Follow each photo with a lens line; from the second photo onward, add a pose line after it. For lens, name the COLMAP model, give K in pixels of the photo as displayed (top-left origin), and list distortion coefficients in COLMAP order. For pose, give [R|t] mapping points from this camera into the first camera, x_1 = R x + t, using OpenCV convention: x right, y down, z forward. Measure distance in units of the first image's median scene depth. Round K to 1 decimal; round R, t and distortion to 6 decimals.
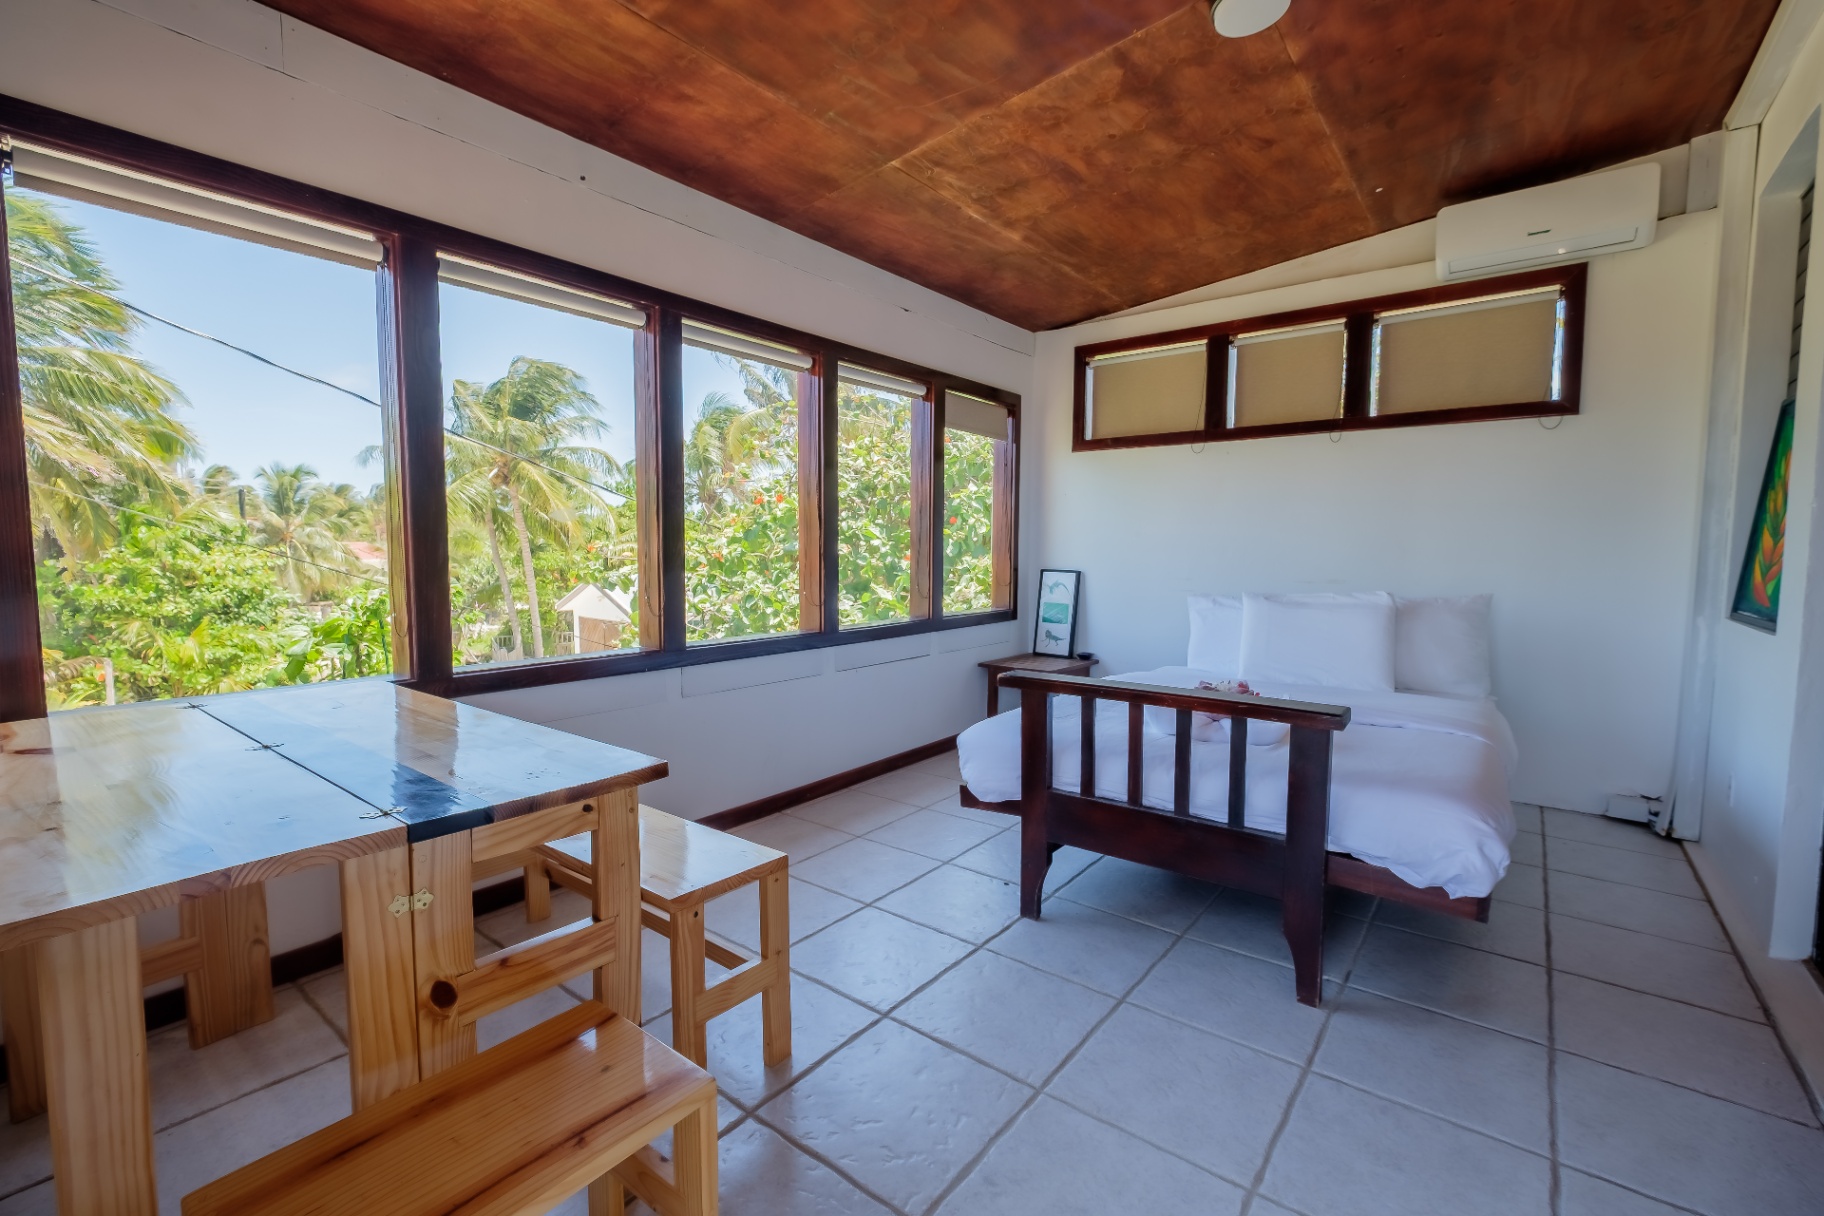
lens RADIAL K [[793.3, 0, 907.8], [0, 793.3, 610.1], [0, 0, 1]] dist [-0.006097, -0.000442]
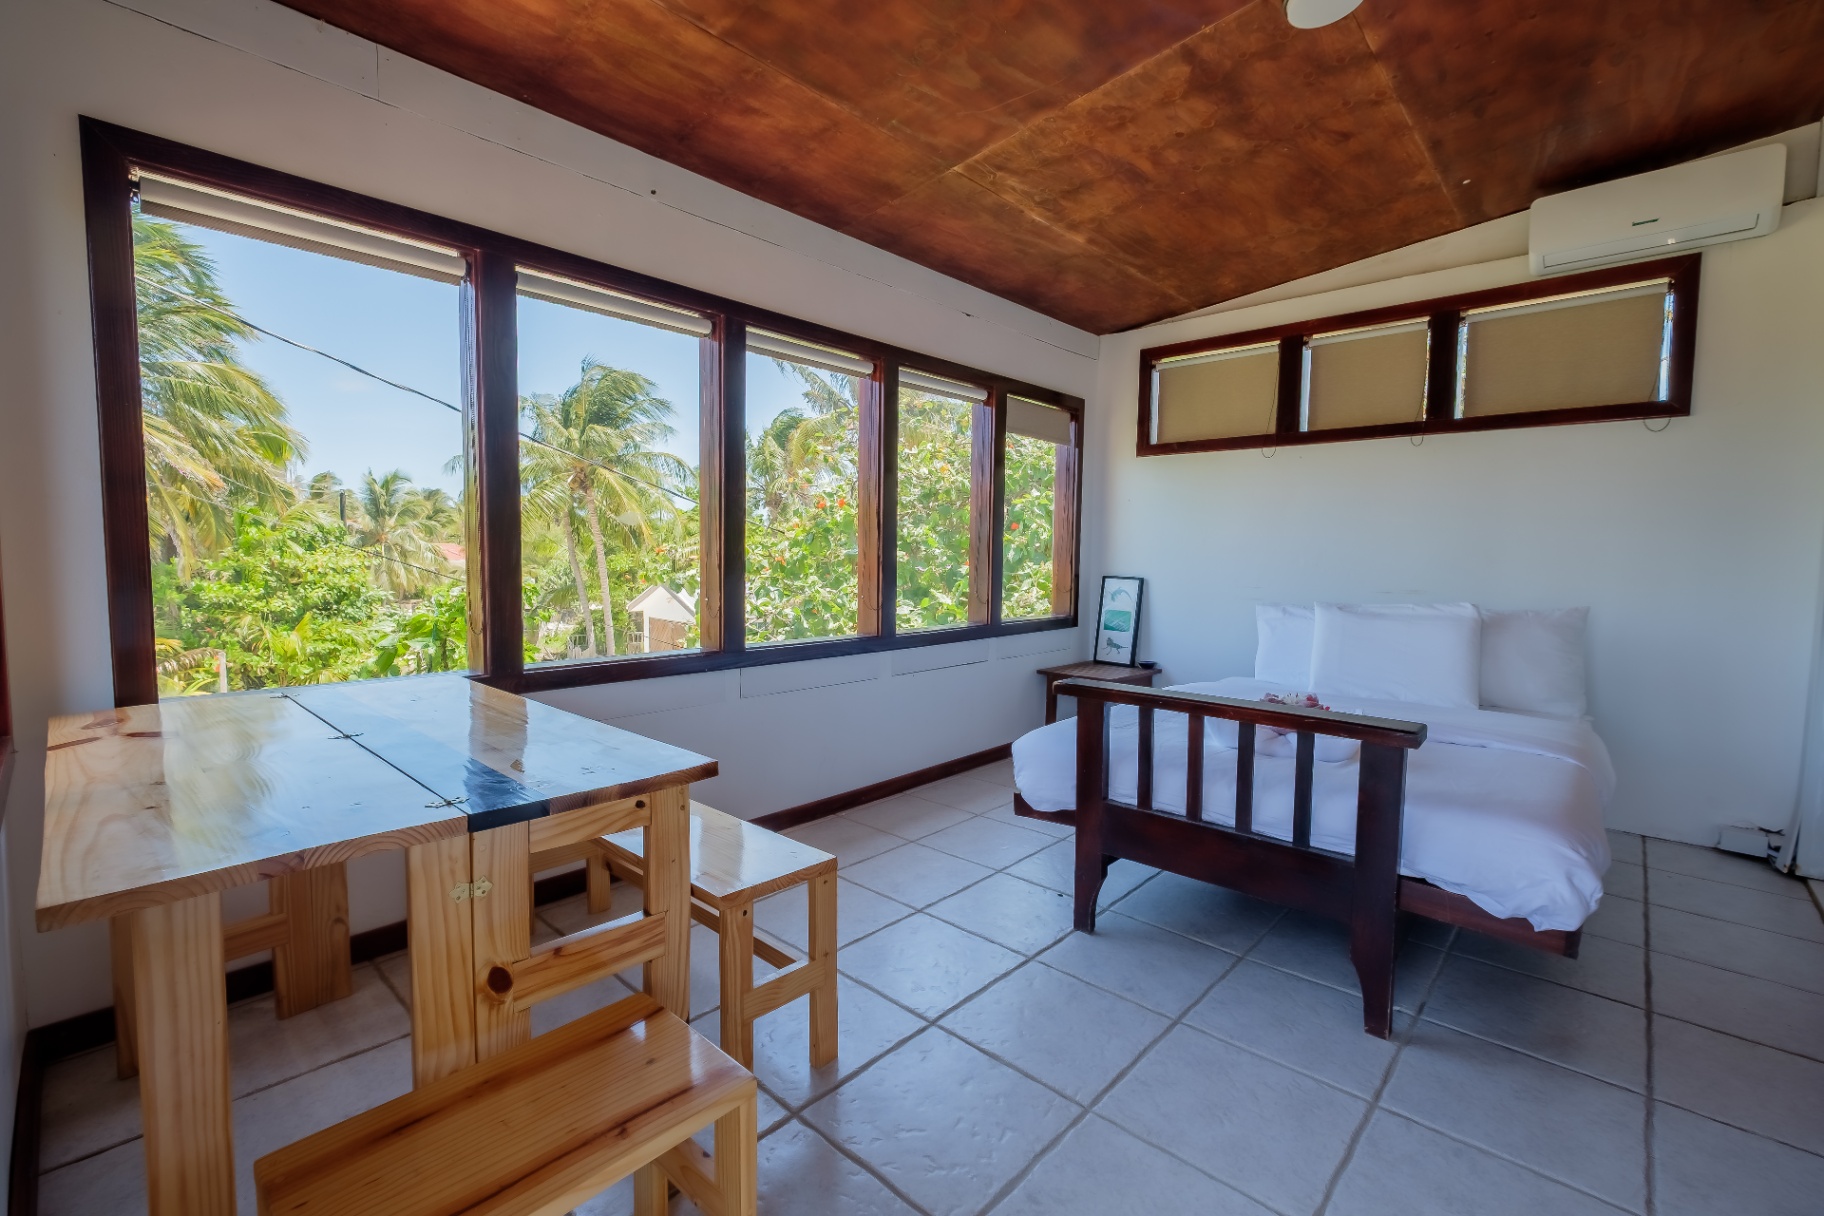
lens RADIAL K [[793.3, 0, 906.8], [0, 793.3, 608.6], [0, 0, 1]] dist [-0.006097, -0.000442]
pose [[0.996730, 0.013640, -0.079644, 0.006468], [-0.014286, 0.999869, -0.007549, 0.000025], [0.079531, 0.008662, 0.996795, 0.001919]]
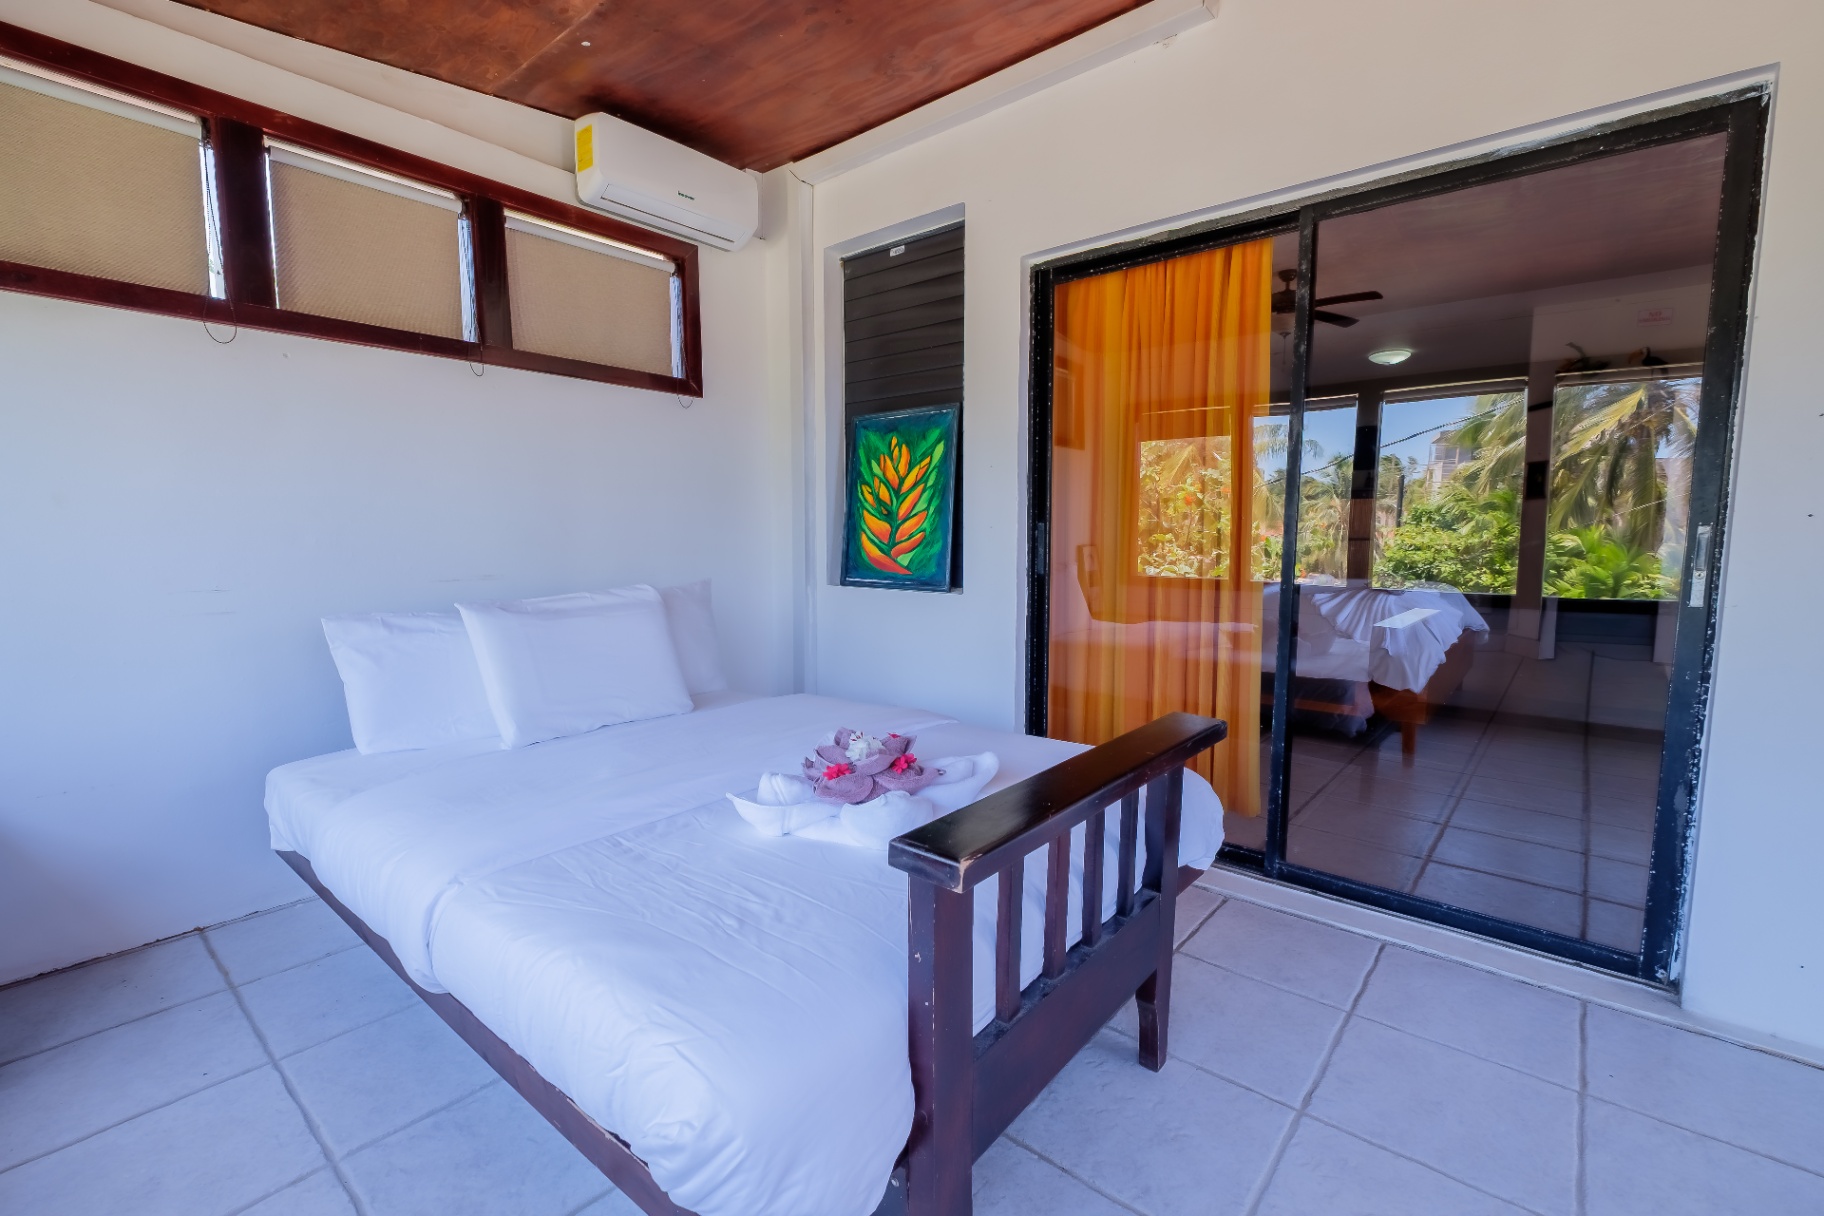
lens RADIAL K [[793.3, 0, 909.7], [0, 793.3, 611.0], [0, 0, 1]] dist [-0.006097, -0.000442]
pose [[0.029761, -0.101400, 0.994400, -0.184730], [0.076542, 0.992151, 0.098880, -0.056274], [-0.996622, 0.073171, 0.037288, 0.718666]]
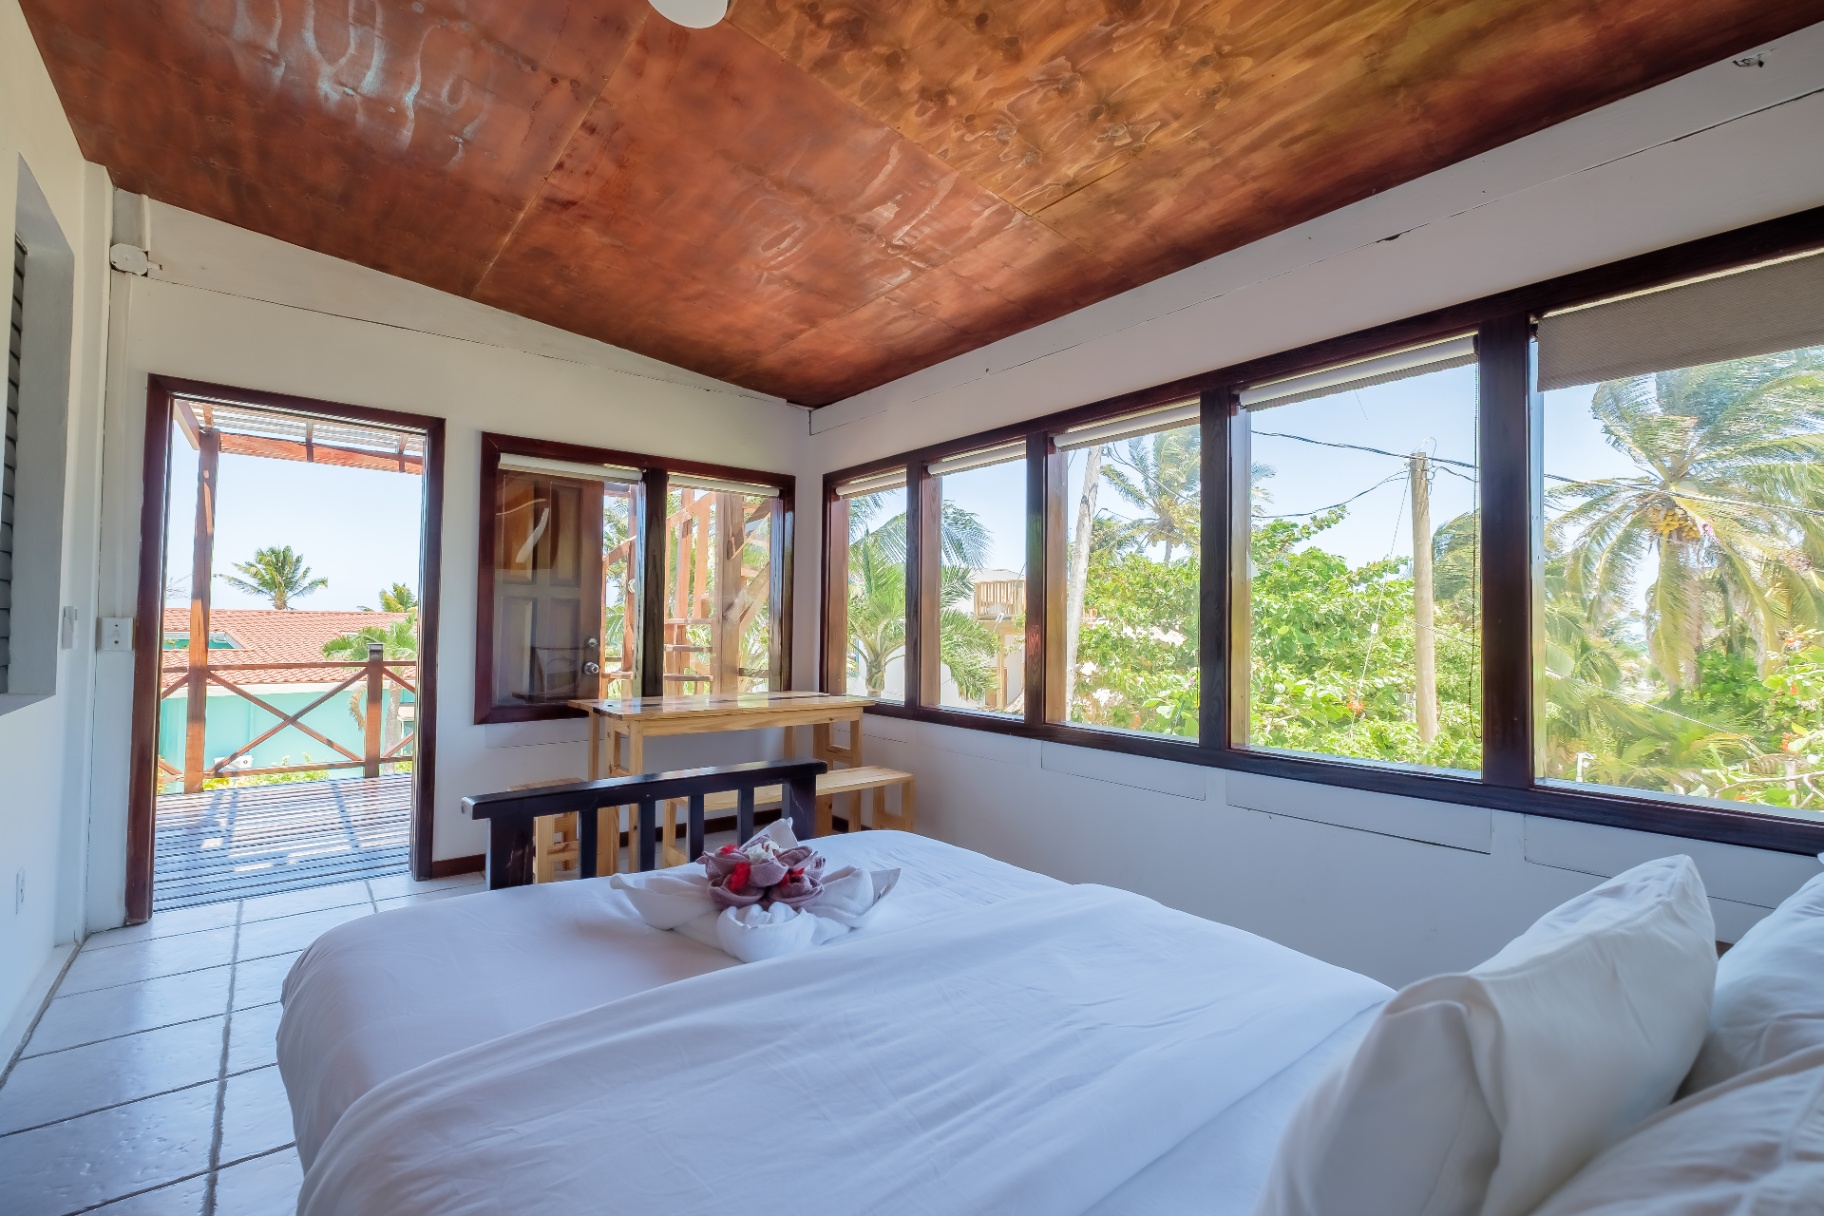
lens RADIAL K [[803.8, 0, 919.8], [0, 803.8, 609.3], [0, 0, 1]] dist [-0.003767, -0.002264]
pose [[-0.228863, -0.030229, -0.972989, 0.770392], [-0.094291, 0.995506, -0.008750, -0.076173], [0.968881, 0.089742, -0.230685, 0.969668]]
